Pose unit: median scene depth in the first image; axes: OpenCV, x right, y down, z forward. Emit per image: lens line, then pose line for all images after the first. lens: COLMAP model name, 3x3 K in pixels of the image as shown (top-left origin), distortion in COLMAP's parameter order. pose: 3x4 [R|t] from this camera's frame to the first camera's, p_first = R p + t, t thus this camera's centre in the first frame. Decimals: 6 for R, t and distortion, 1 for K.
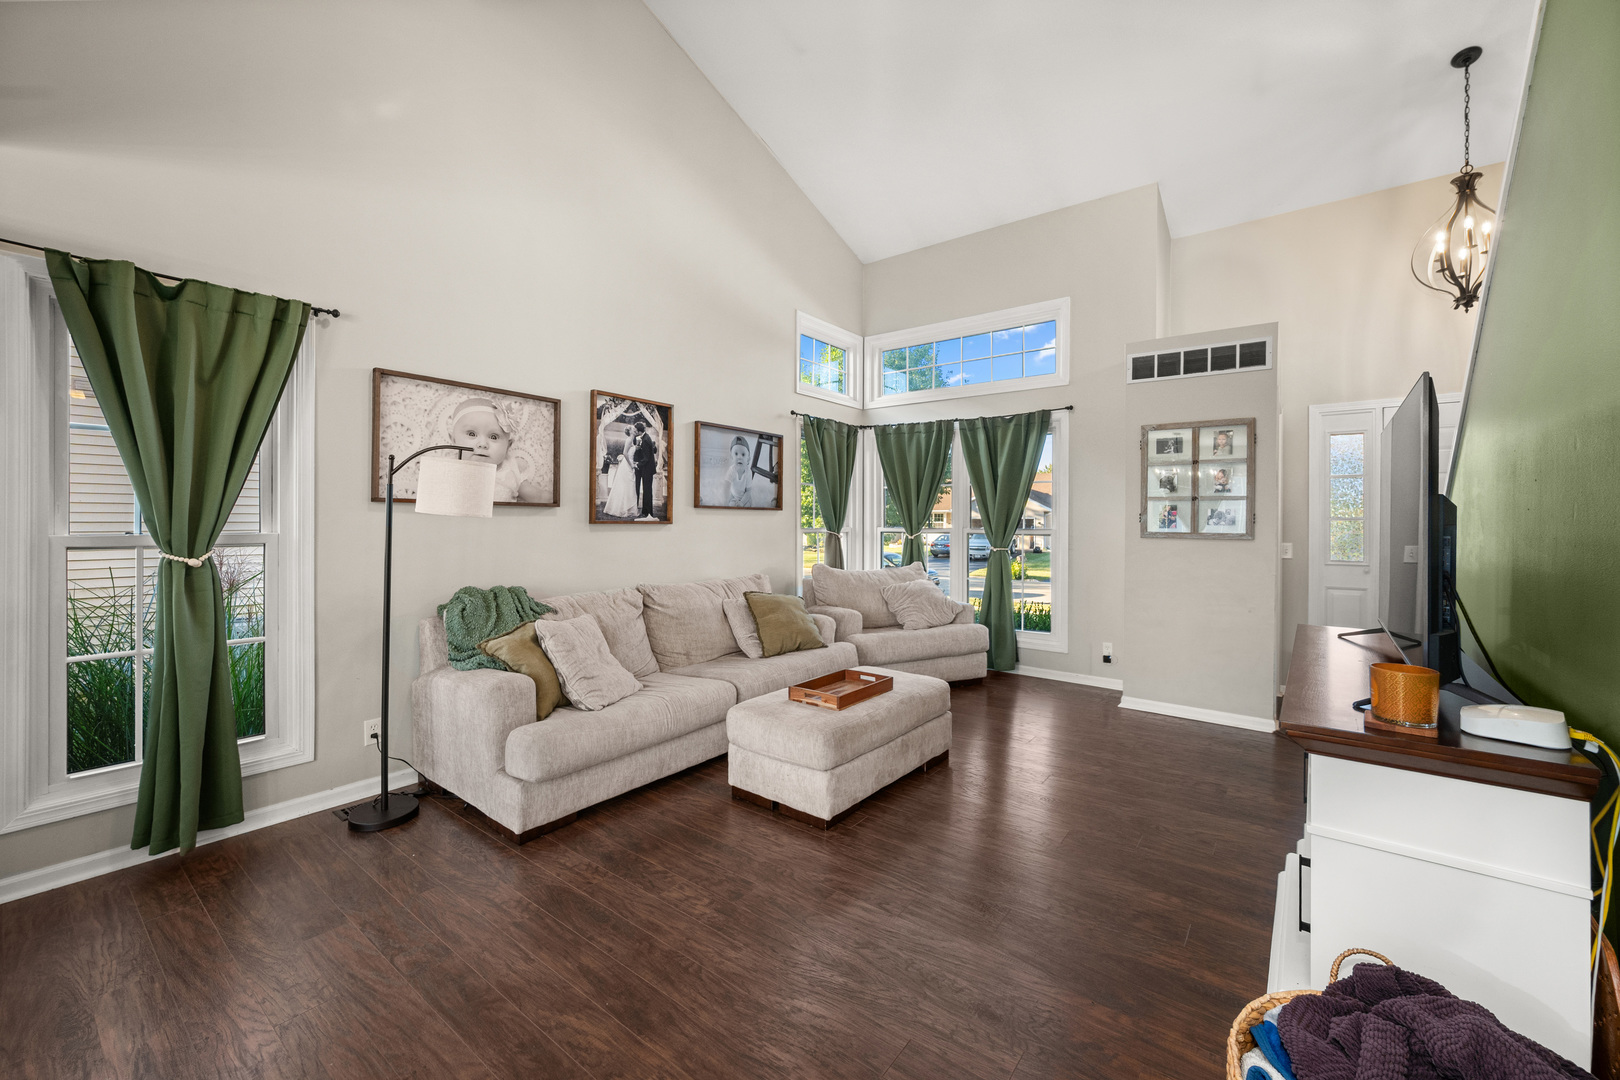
lens RADIAL K [[649.7, 0, 809.8], [0, 649.7, 527.3], [0, 0, 1]] dist [-0.002147, -0.000258]
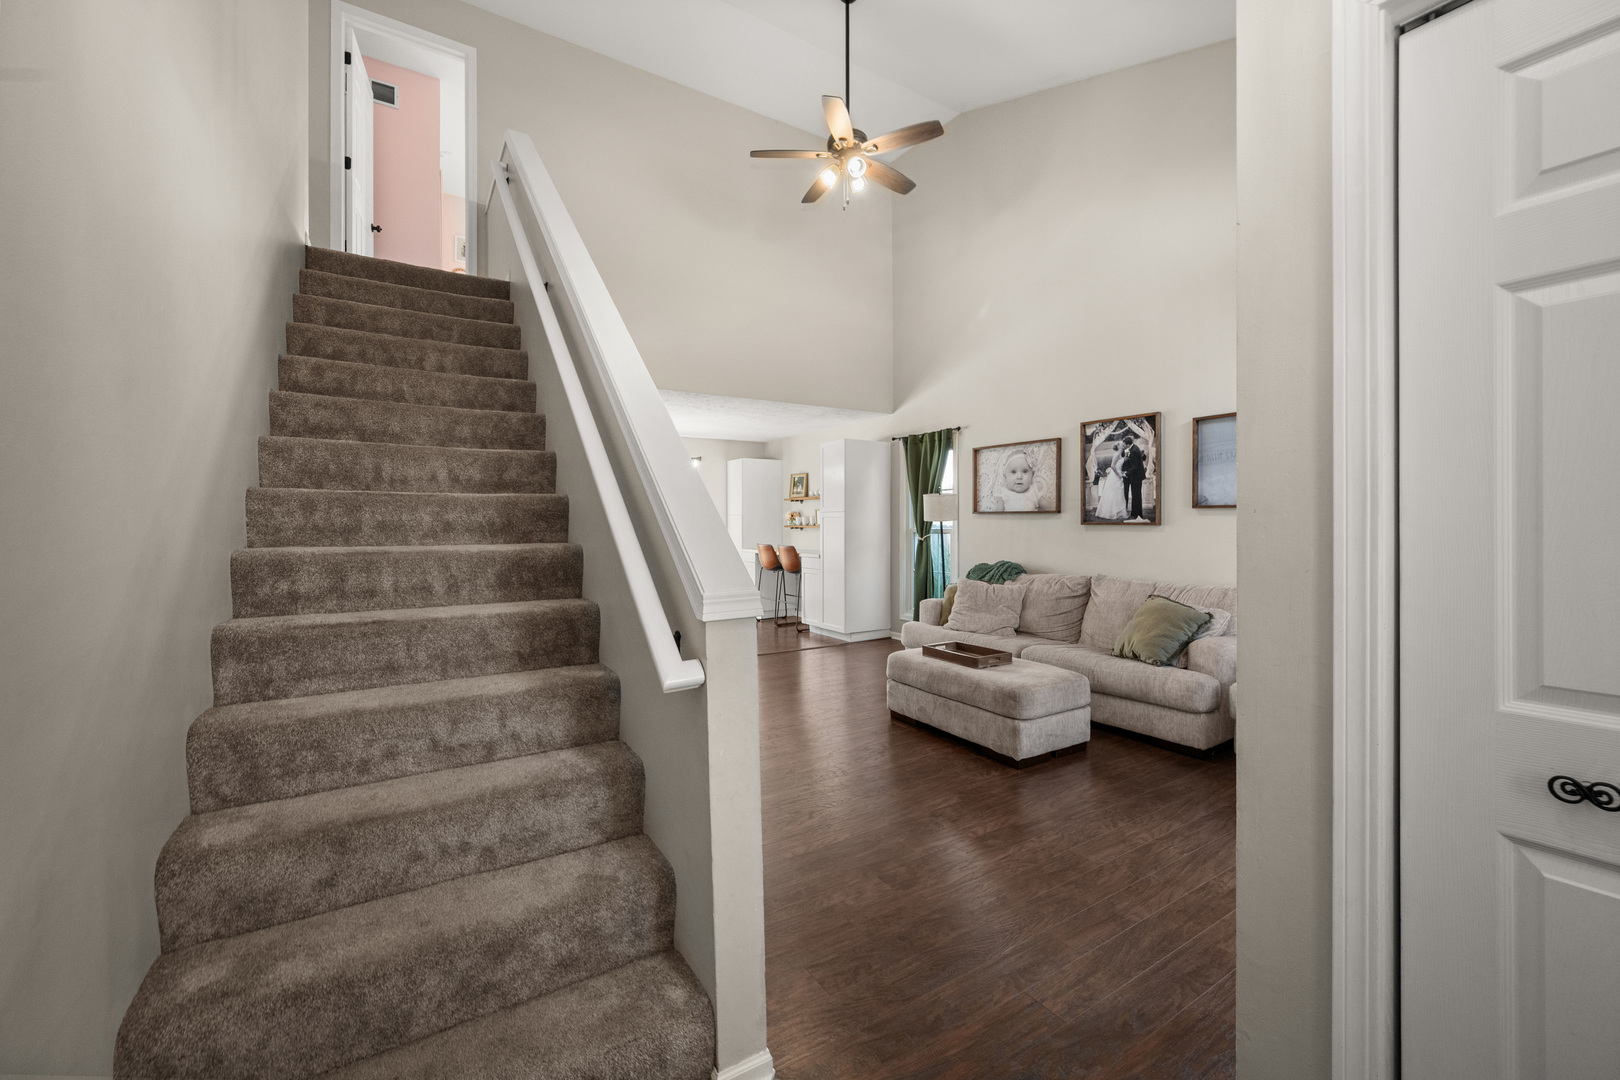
lens RADIAL K [[649.7, 0, 809.6], [0, 649.7, 529.4], [0, 0, 1]] dist [-0.002147, -0.000258]
pose [[-0.339229, 0.004802, -0.940692, 1.031689], [-0.006842, 0.999948, 0.007572, -0.002472], [0.940679, 0.009005, -0.339178, 0.881744]]
